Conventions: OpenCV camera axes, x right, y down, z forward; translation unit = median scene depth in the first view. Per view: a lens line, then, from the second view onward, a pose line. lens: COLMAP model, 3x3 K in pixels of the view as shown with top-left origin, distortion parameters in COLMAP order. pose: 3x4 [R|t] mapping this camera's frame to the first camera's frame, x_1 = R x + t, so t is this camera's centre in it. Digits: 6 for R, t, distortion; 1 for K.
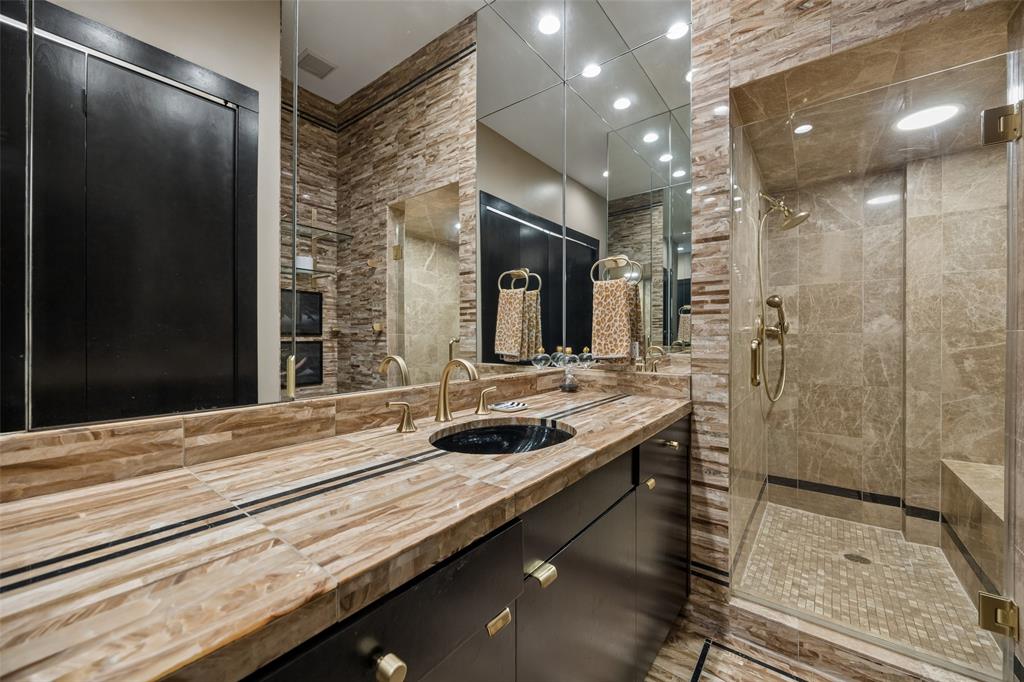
lens RADIAL K [[394.1, 0, 510.5], [0, 394.1, 340.5], [0, 0, 1]] dist [-0.002899, 0.000267]
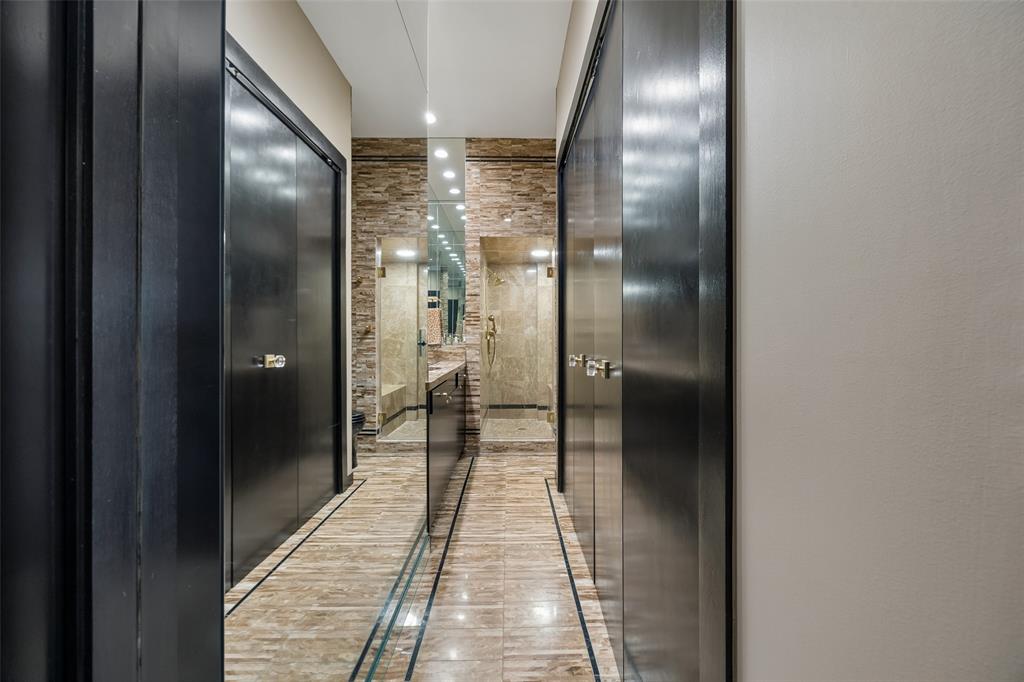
lens RADIAL K [[394.1, 0, 512.8], [0, 394.1, 338.8], [0, 0, 1]] dist [-0.002899, 0.000267]
pose [[0.783546, -0.002773, 0.621328, -0.783327], [0.004443, 0.999989, -0.001141, 0.018474], [-0.621318, 0.003654, 0.783550, -1.024049]]
